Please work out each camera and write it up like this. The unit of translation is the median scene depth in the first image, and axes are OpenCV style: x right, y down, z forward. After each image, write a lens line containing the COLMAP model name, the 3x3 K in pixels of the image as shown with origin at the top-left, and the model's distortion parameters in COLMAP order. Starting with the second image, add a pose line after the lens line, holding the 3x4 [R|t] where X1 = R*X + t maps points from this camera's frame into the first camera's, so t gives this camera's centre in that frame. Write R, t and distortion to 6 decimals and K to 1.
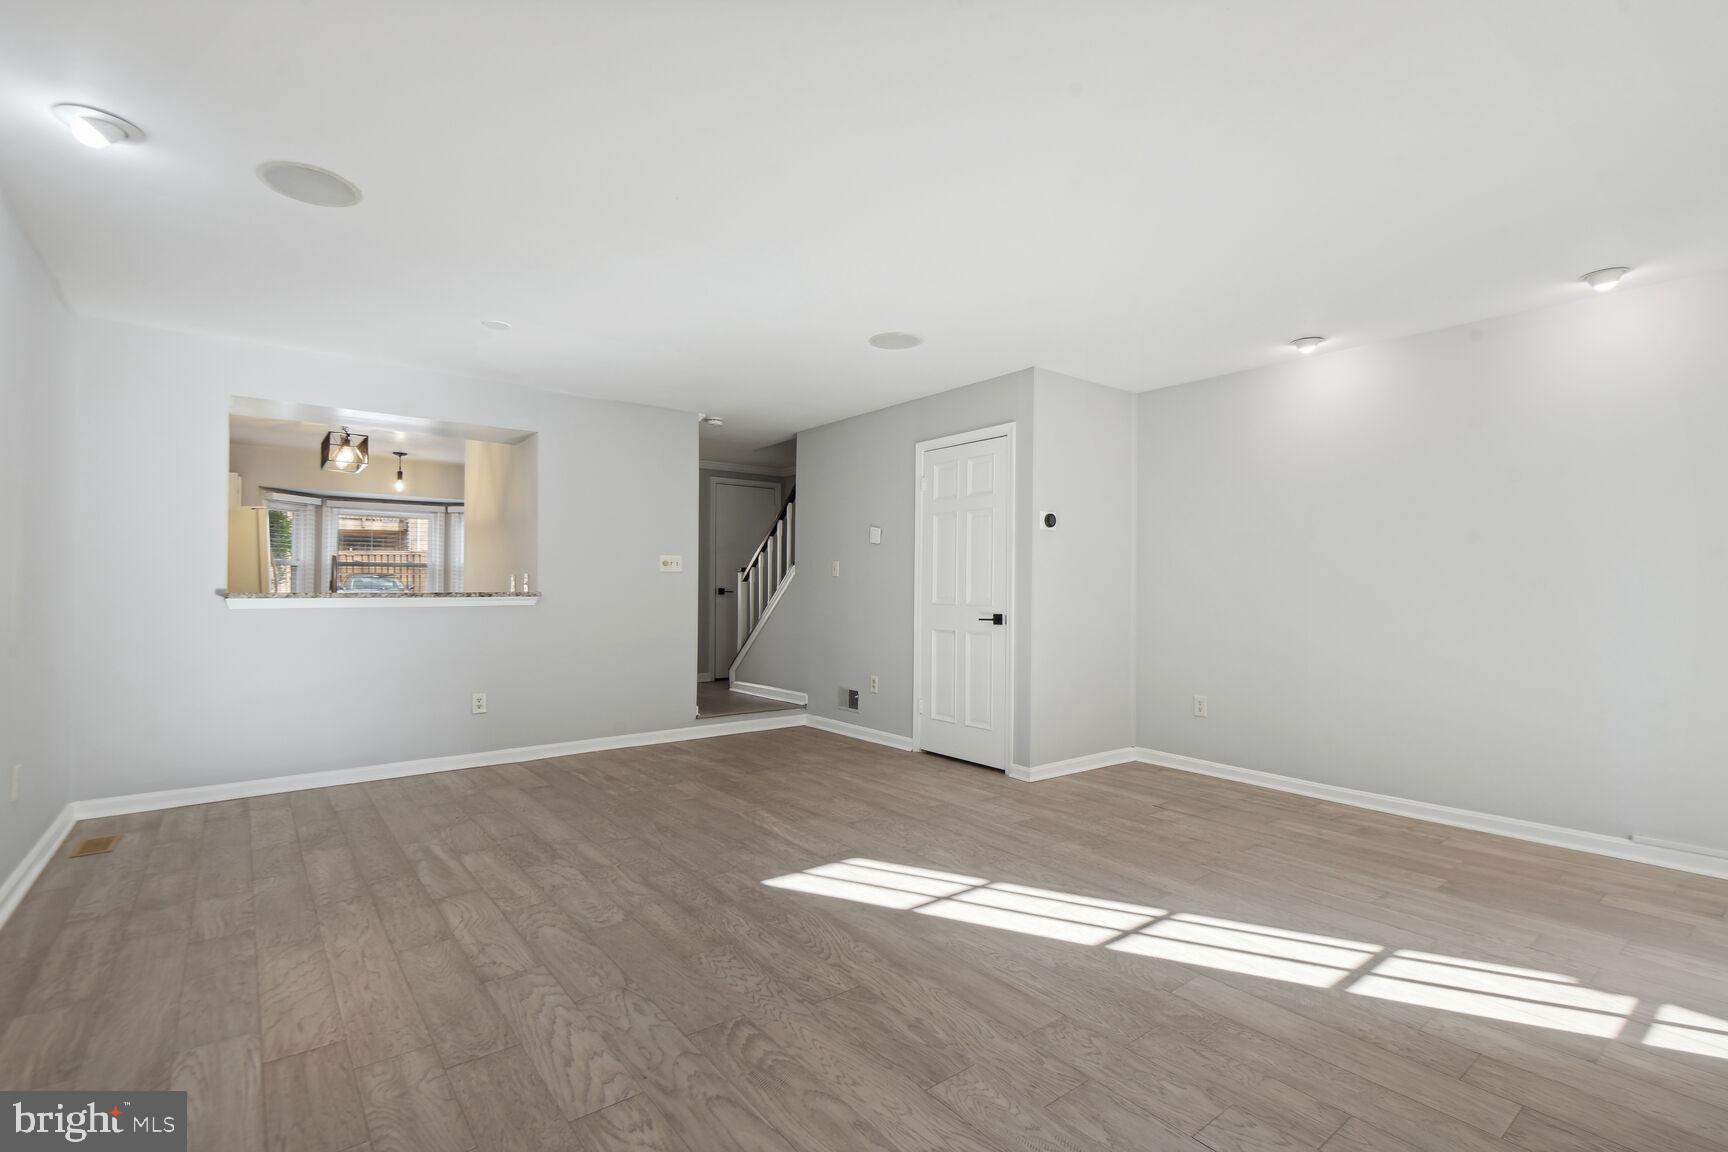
lens RADIAL K [[792.4, 0, 883.5], [0, 792.4, 573.5], [0, 0, 1]] dist [0.021276, -0.013789]
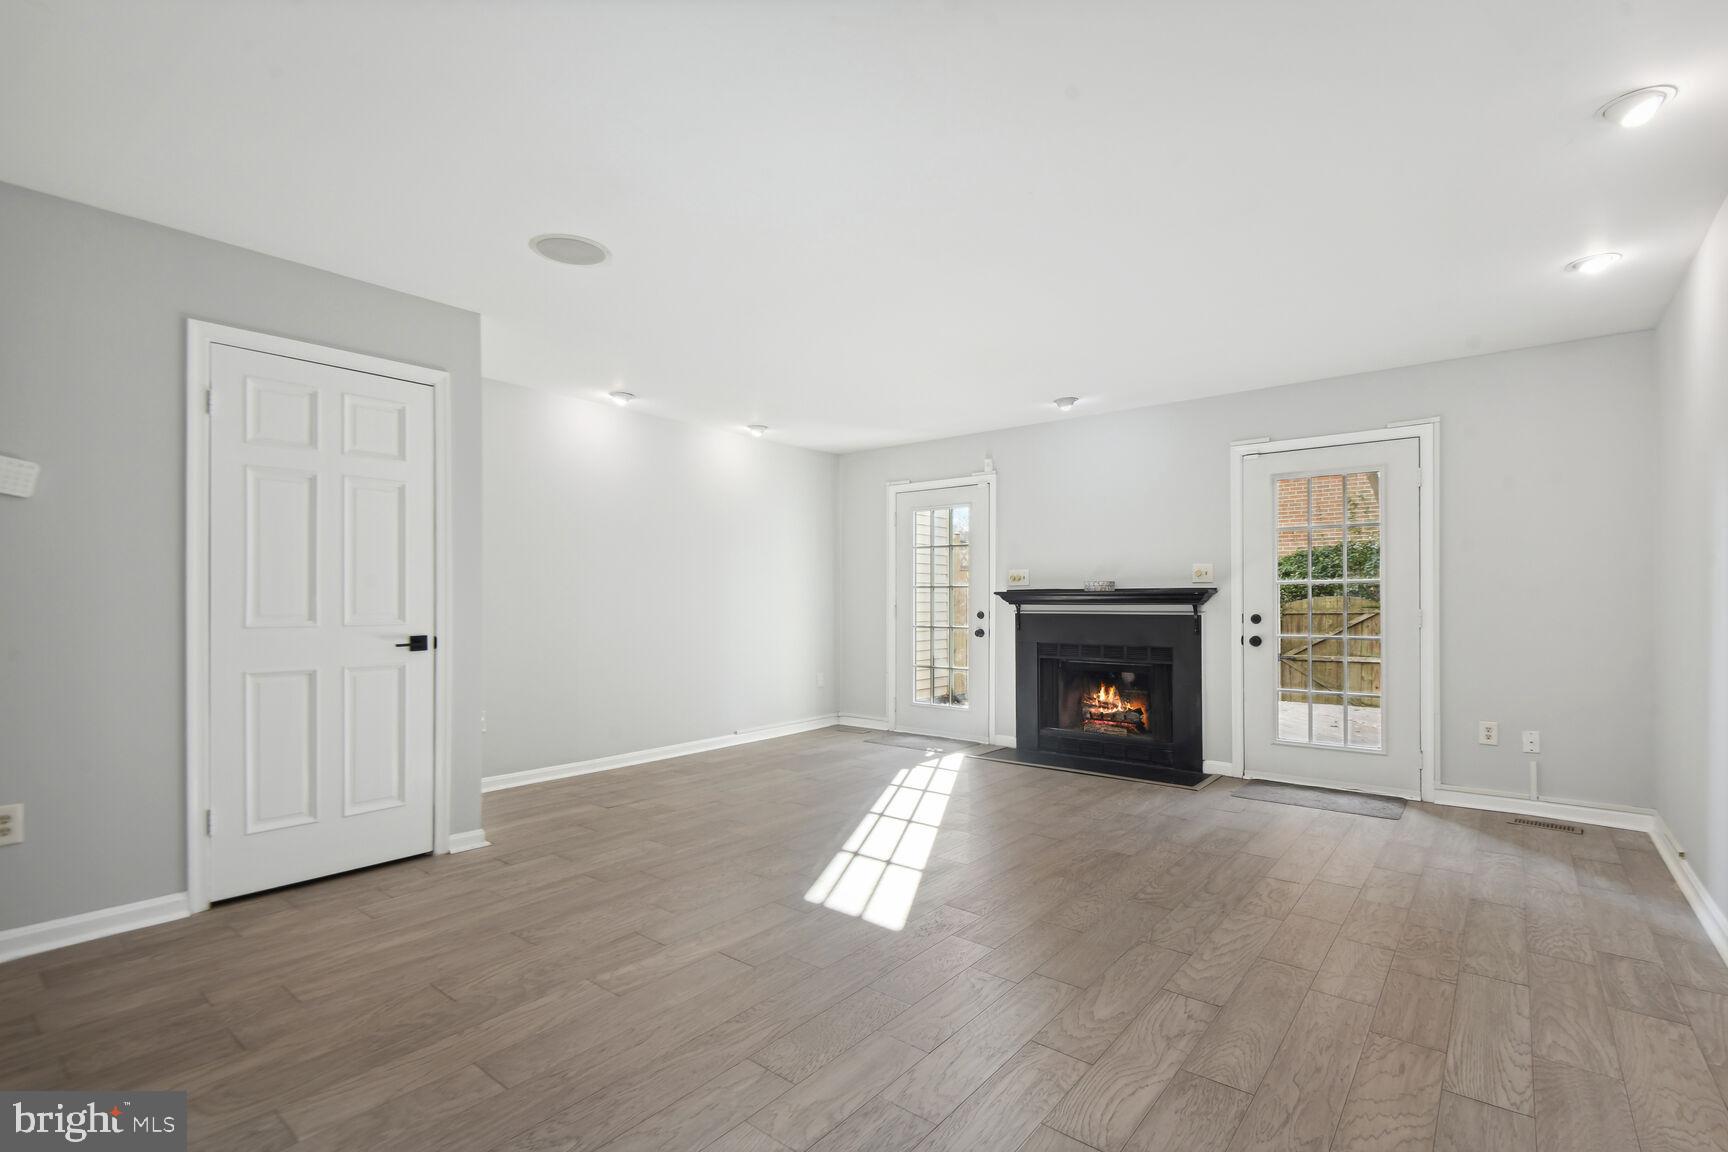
lens RADIAL K [[792.4, 0, 875.2], [0, 792.4, 585.9], [0, 0, 1]] dist [0.021276, -0.013789]
pose [[-0.217630, 0.009564, 0.975985, -1.031926], [-0.018468, 0.999733, -0.013915, 0.016620], [-0.975857, -0.021053, -0.217395, 1.238144]]
